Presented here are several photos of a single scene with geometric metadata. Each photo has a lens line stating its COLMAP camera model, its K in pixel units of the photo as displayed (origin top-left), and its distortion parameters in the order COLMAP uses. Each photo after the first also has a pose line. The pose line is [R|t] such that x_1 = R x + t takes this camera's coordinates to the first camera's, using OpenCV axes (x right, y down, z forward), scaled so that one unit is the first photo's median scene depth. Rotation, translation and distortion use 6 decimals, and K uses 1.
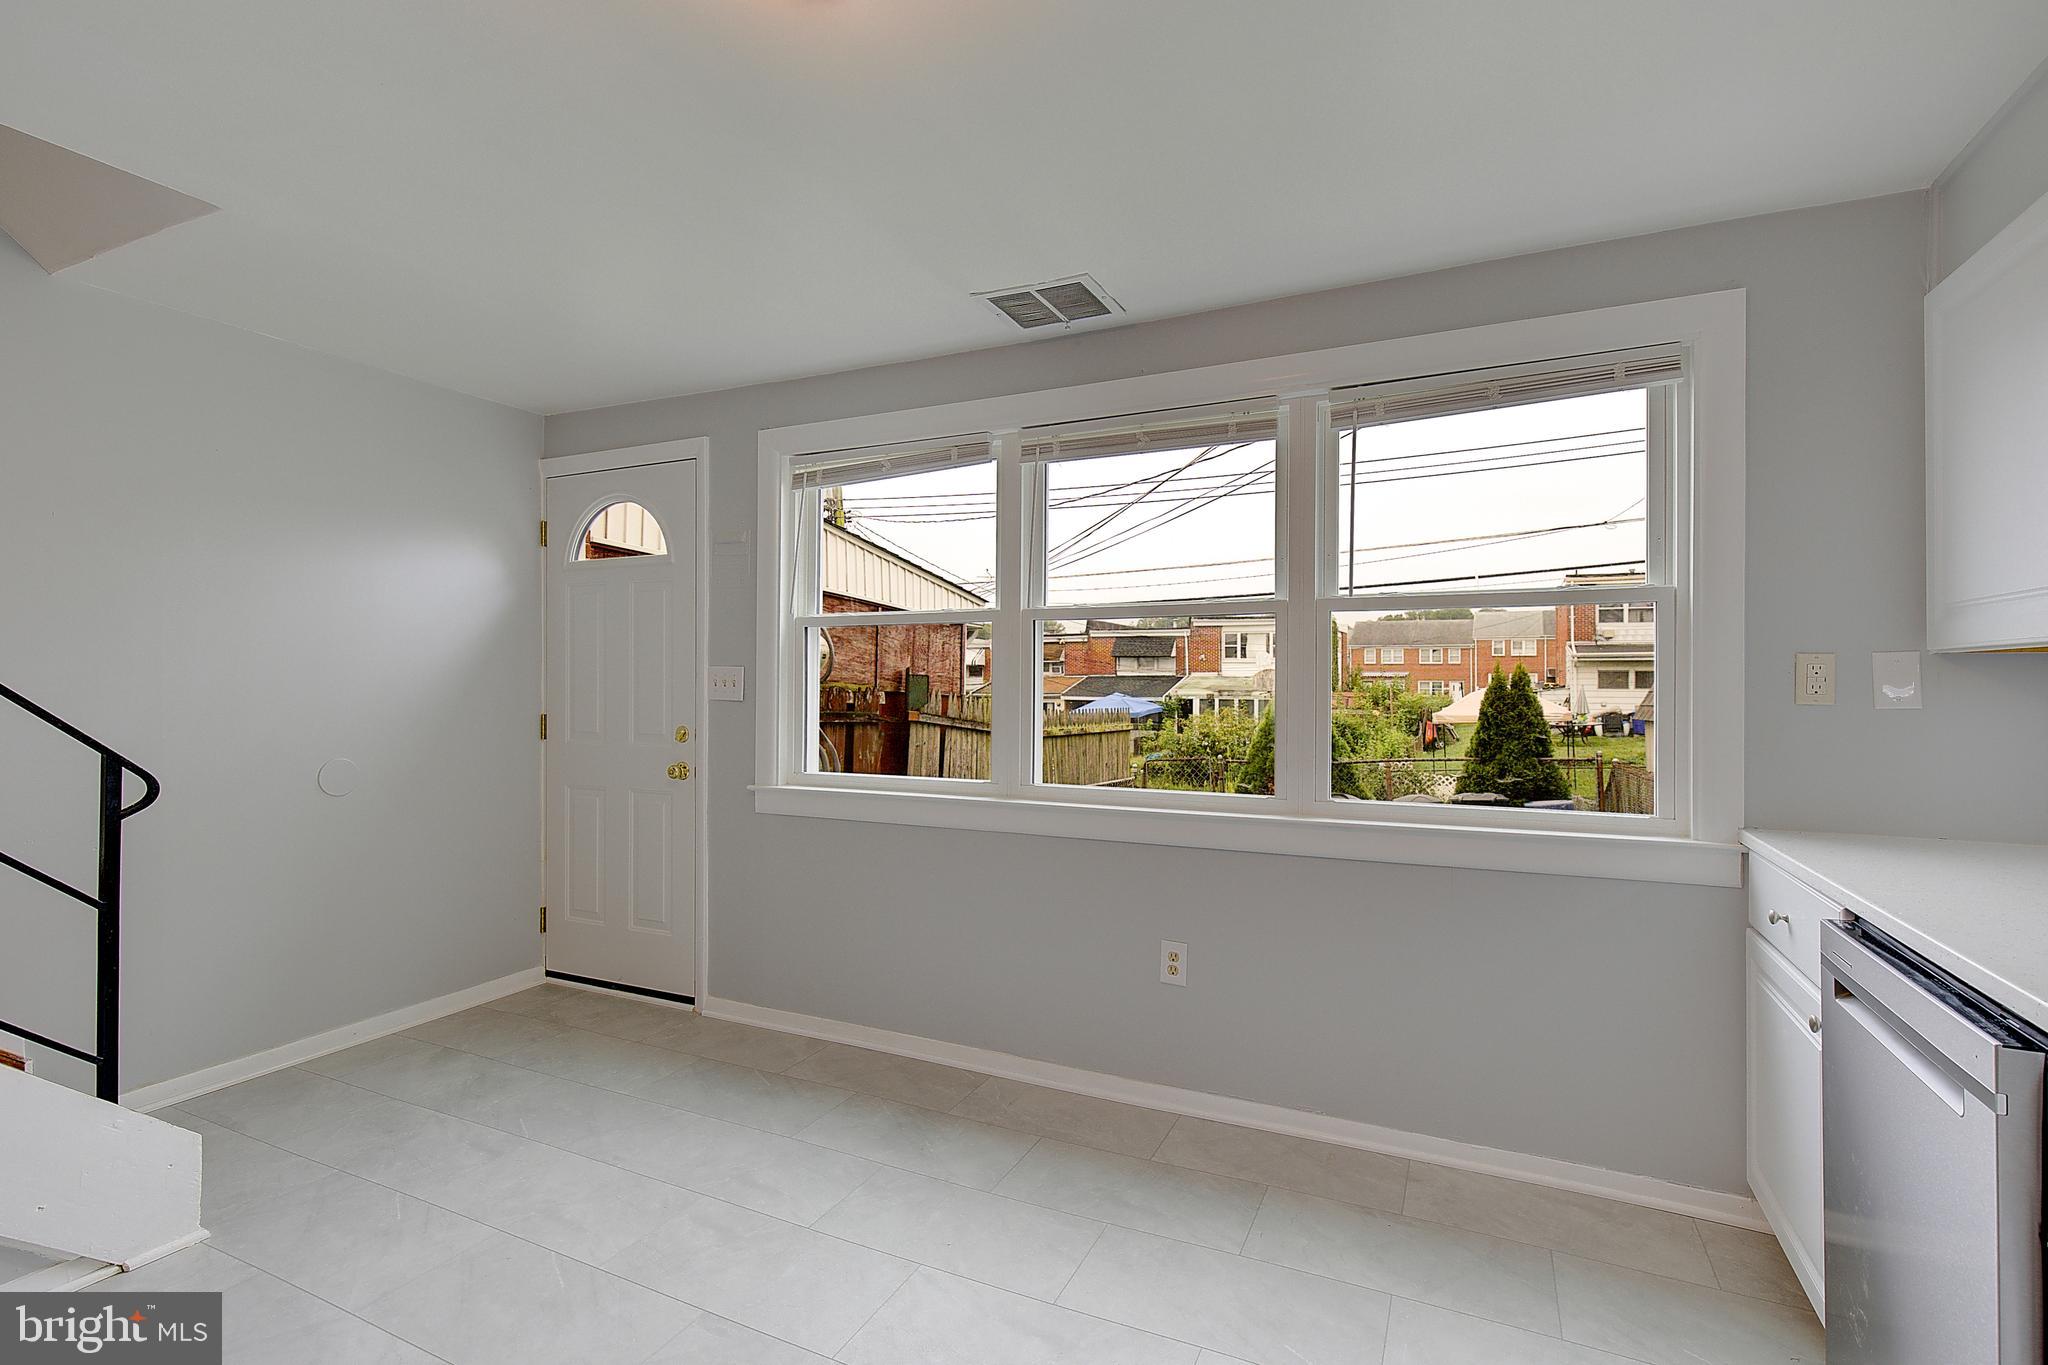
lens RADIAL K [[944.1, 0, 1043.3], [0, 944.1, 679.1], [0, 0, 1]] dist [-0.019768, 0.001351]
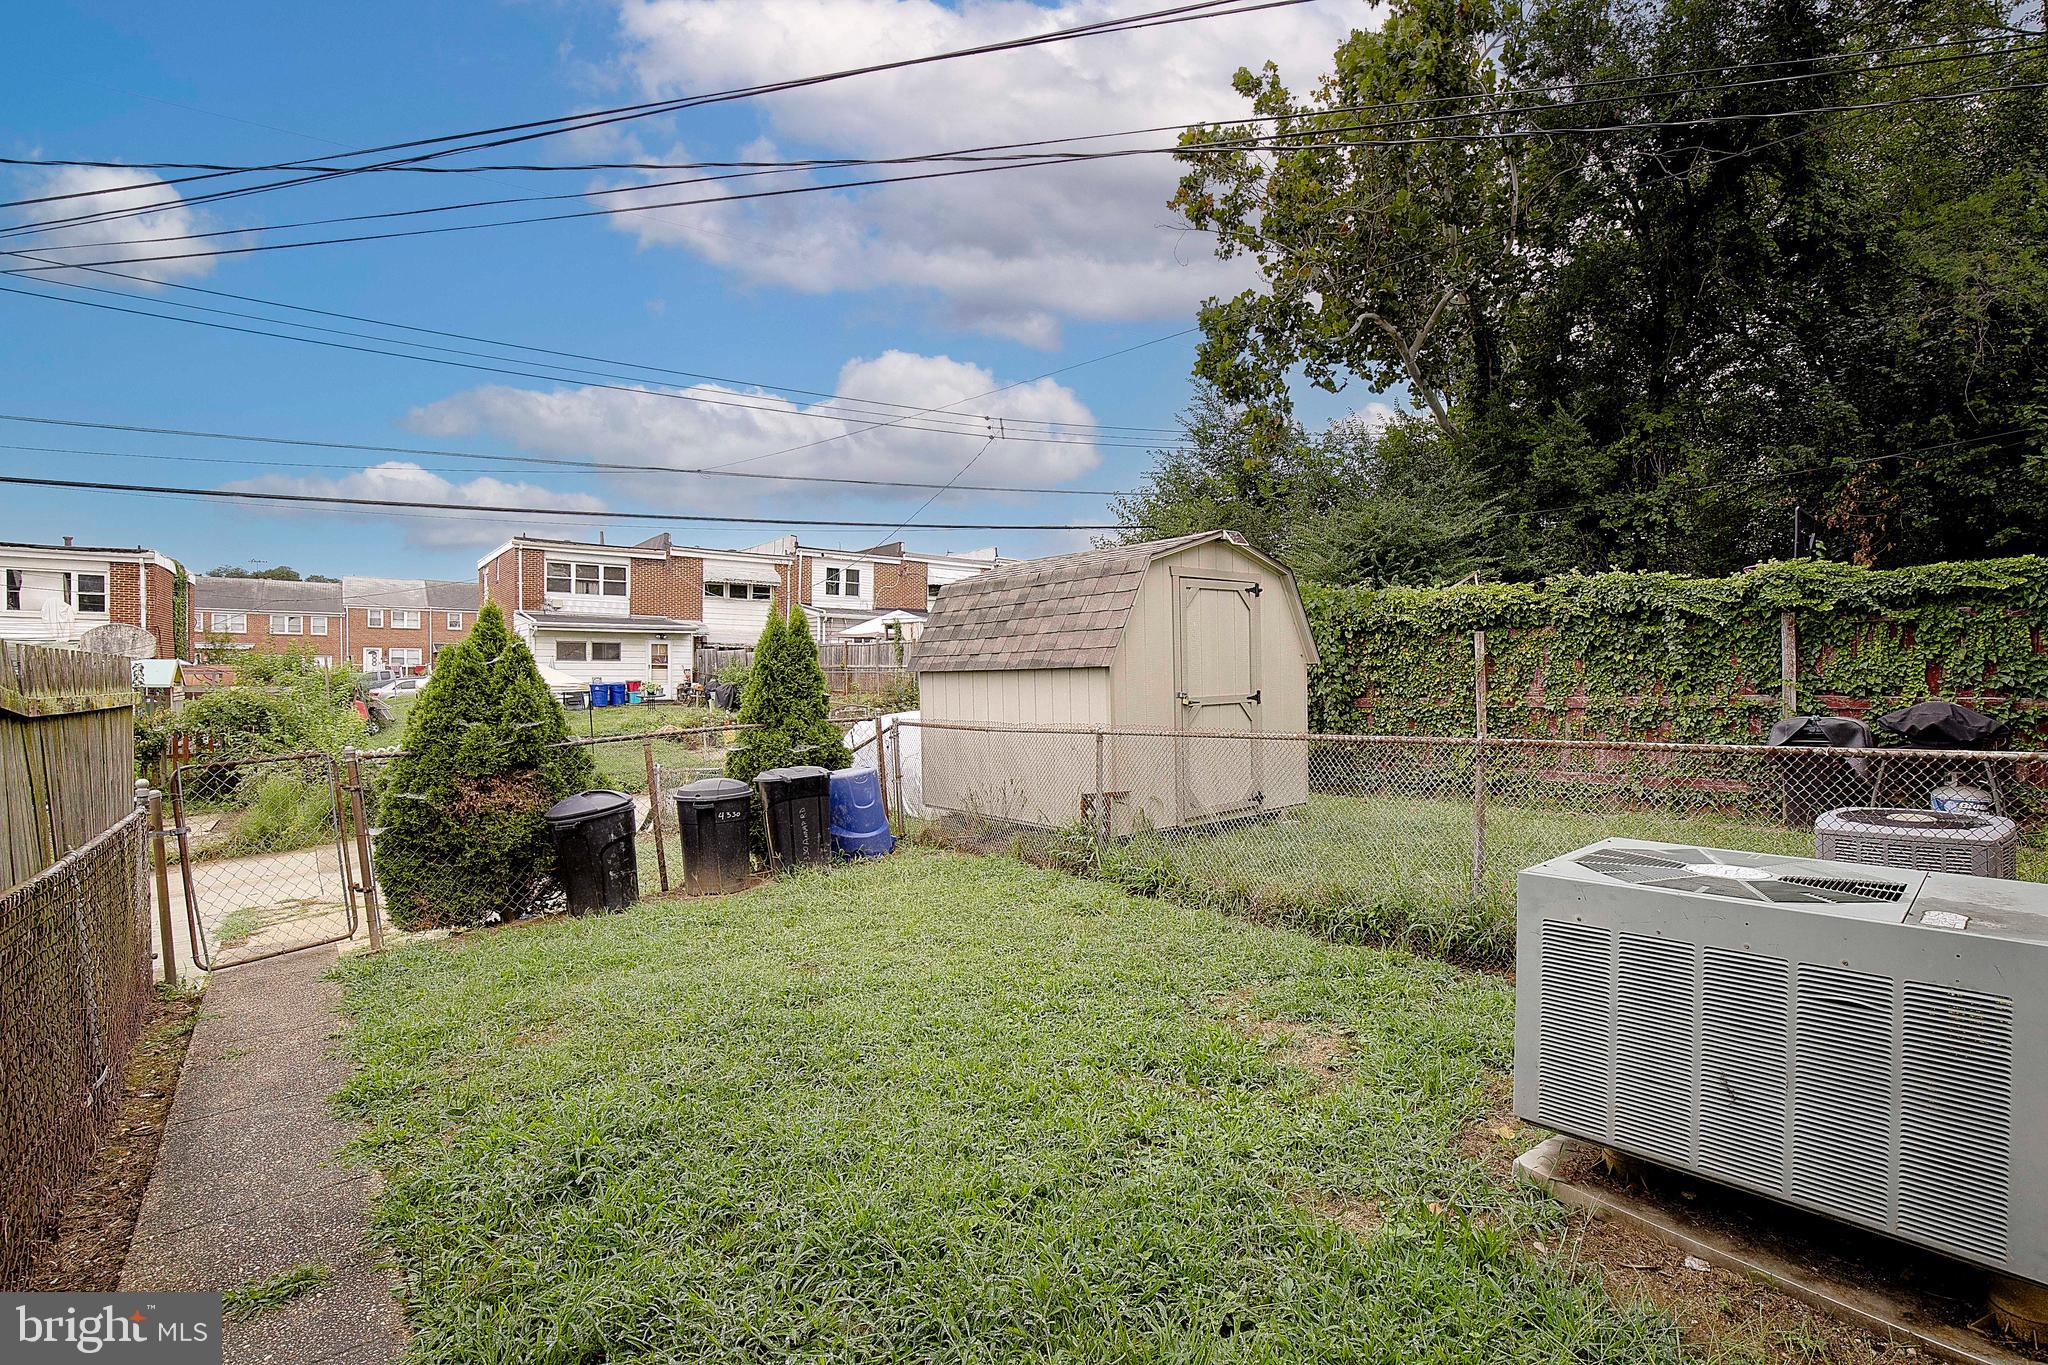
lens RADIAL K [[944.1, 0, 1034.5], [0, 944.1, 675.6], [0, 0, 1]] dist [-0.019768, 0.001351]
pose [[0.449867, -0.003101, 0.893090, -0.130570], [-0.012297, 0.999878, 0.009667, 0.033856], [-0.893011, -0.015331, 0.449774, 0.447250]]
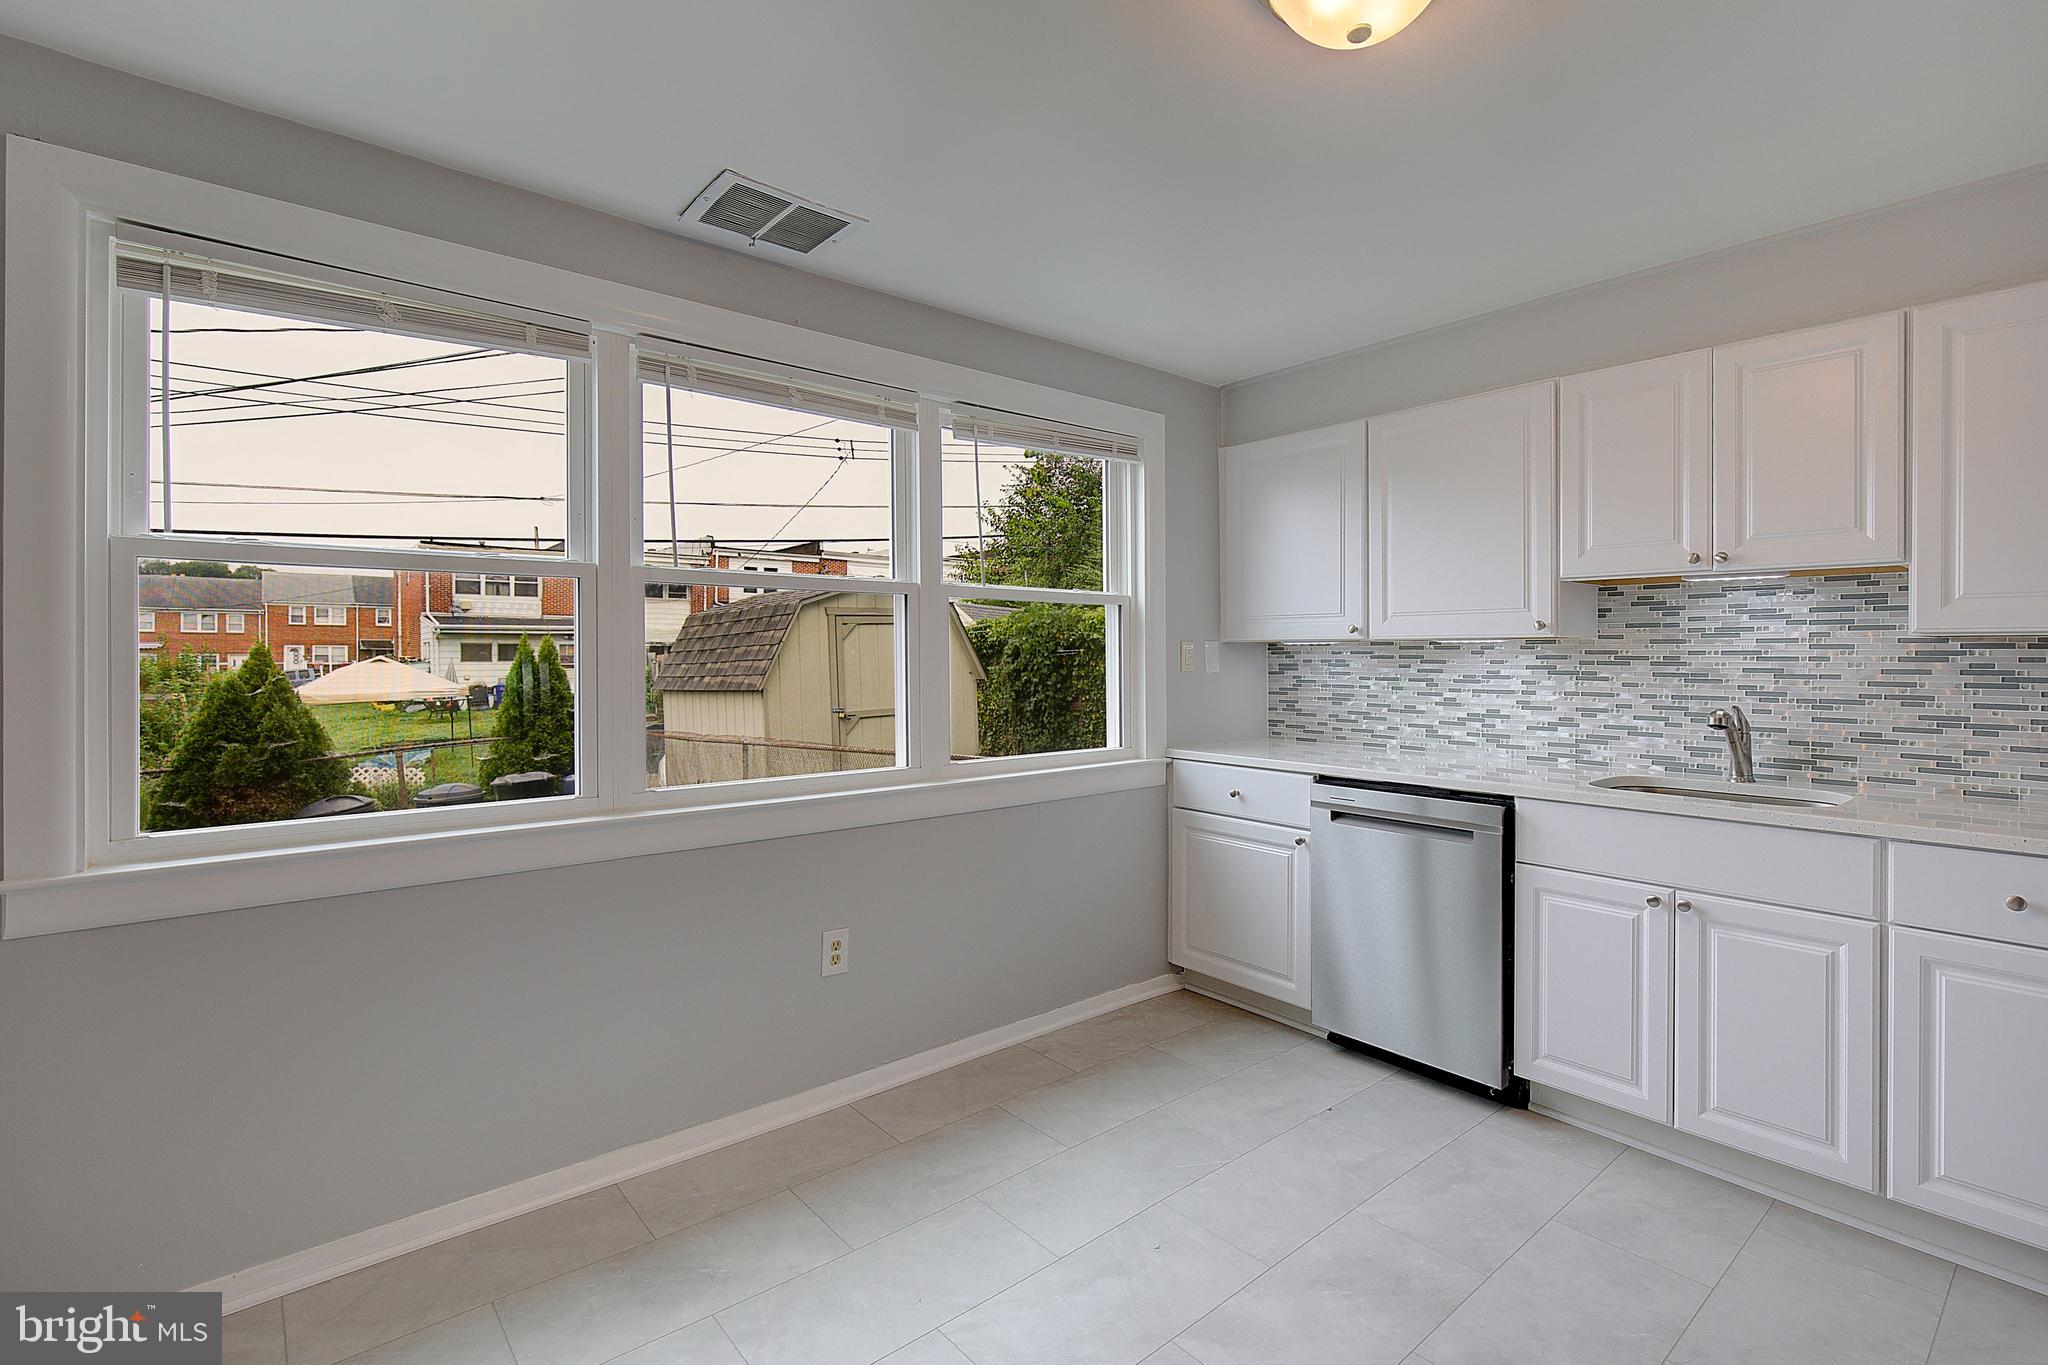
lens RADIAL K [[944.1, 0, 1076.9], [0, 944.1, 658.1], [0, 0, 1]] dist [-0.019768, 0.001351]
pose [[0.387316, -0.004946, 0.921934, -0.180805], [-0.001390, 0.999981, 0.005949, -0.001285], [-0.921946, -0.003586, 0.387301, 0.111766]]
